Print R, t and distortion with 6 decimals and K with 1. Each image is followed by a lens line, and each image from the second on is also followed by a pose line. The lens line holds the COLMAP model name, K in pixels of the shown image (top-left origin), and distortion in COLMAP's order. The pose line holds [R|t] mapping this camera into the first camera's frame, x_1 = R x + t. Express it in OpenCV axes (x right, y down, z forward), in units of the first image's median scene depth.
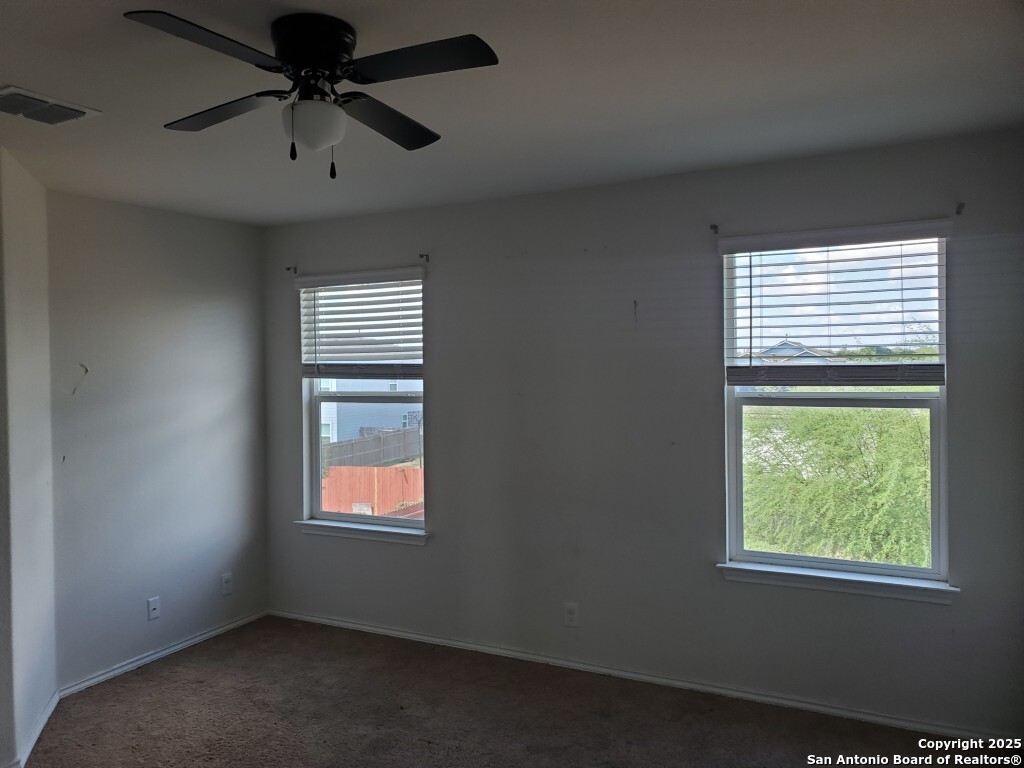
lens RADIAL K [[793.9, 0, 512.0], [0, 793.9, 384.0], [0, 0, 1]] dist [-0.003321, -0.003646]
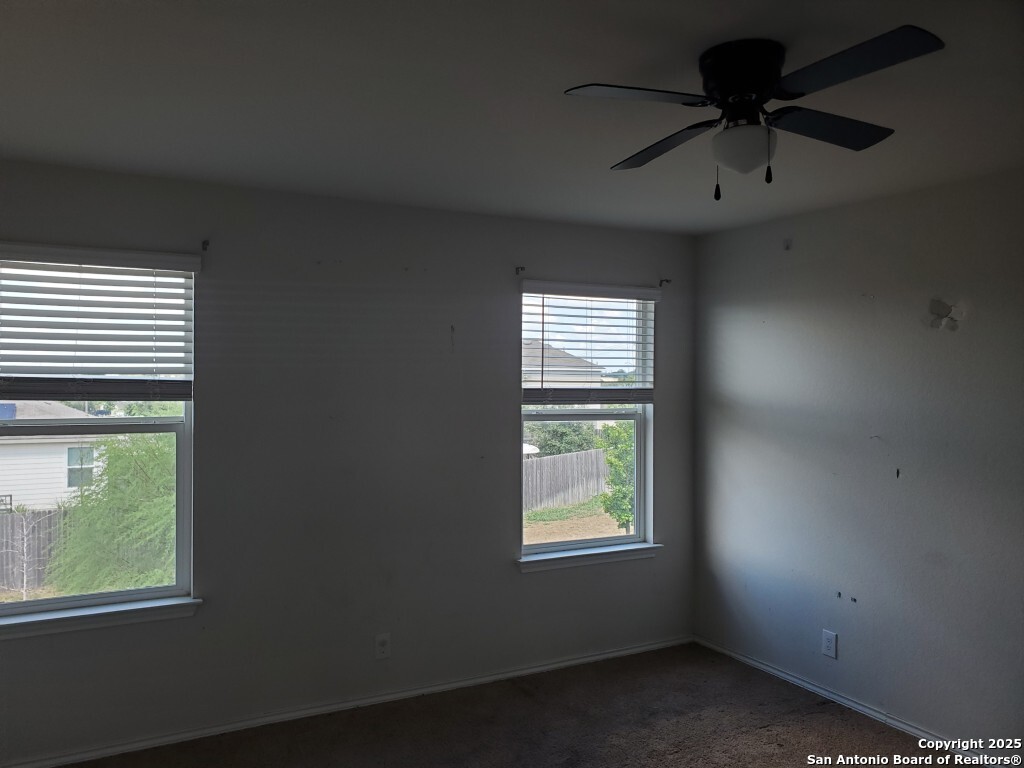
lens RADIAL K [[772.0, 0, 512.0], [0, 772.0, 384.0], [0, 0, 1]] dist [0.038822, -0.005708]
pose [[0.566716, 0.017322, 0.823731, -0.678374], [0.010854, 0.999535, -0.028487, 0.003424], [-0.823842, 0.025085, 0.566265, 0.370350]]
